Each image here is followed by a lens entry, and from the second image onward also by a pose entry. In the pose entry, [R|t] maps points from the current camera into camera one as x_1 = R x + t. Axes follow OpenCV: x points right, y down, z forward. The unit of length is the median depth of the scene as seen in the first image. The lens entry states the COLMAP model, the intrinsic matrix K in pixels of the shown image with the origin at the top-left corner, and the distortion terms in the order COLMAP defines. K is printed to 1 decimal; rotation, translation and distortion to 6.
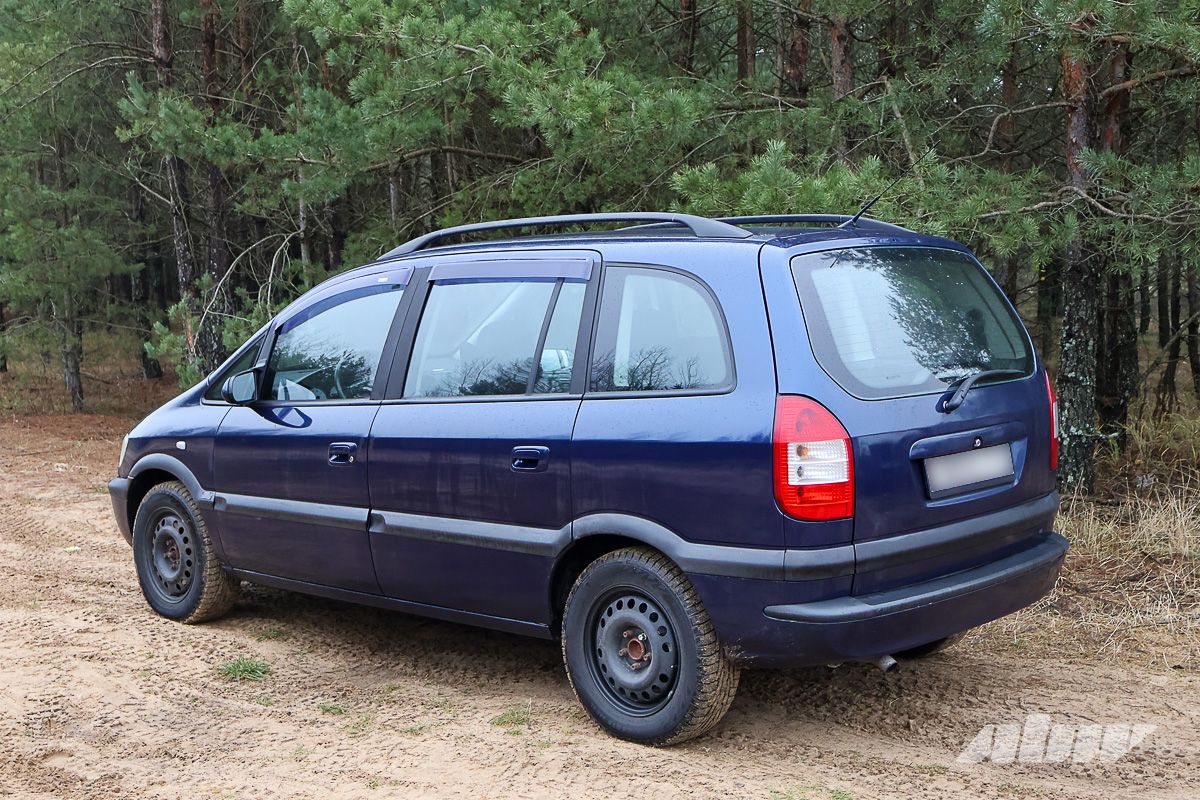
lens RADIAL K [[1550.8, 0, 599.2], [0, 1550.8, 392.0], [0, 0, 1]] dist [0.005082, 0.000000]
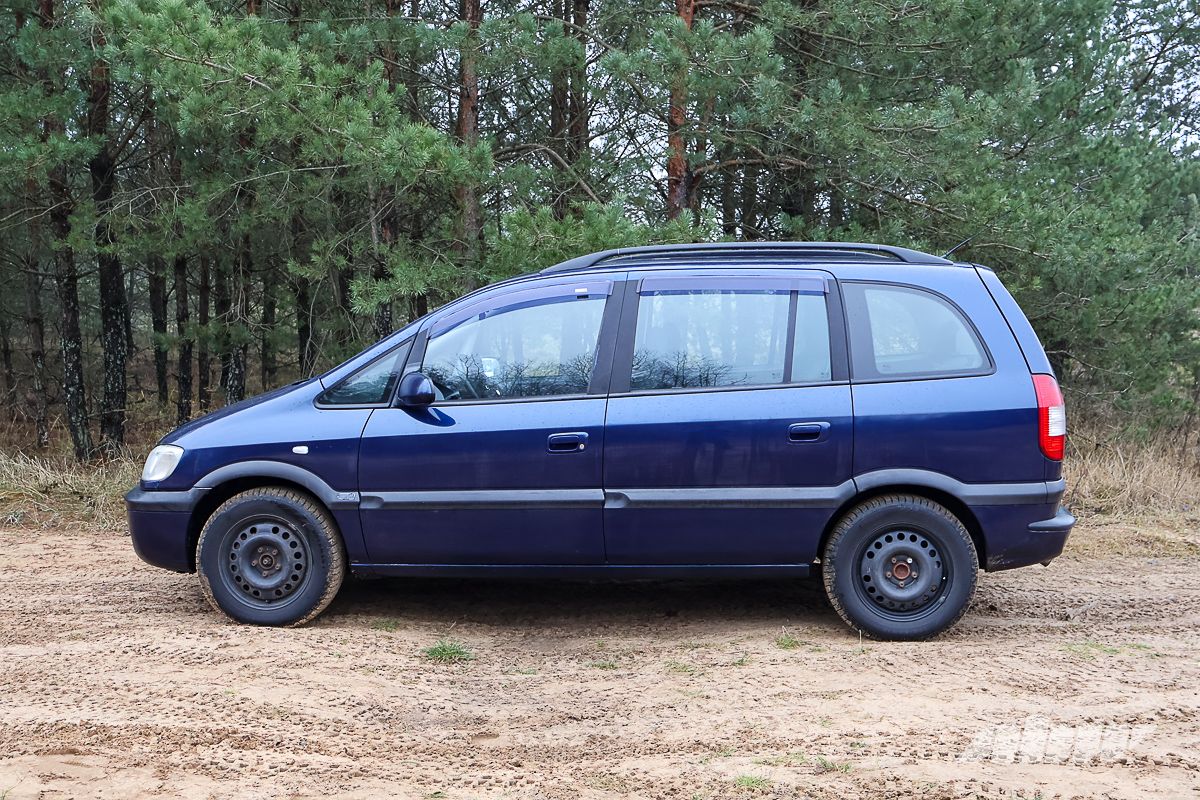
lens RADIAL K [[1404.4, 0, 600.6], [0, 1404.4, 408.9], [0, 0, 1]] dist [-0.020776, 0.000000]
pose [[0.784723, -0.022604, 0.619434, -0.805038], [0.032587, 0.999457, -0.004811, 0.021449], [-0.618989, 0.023961, 0.785034, 0.186376]]
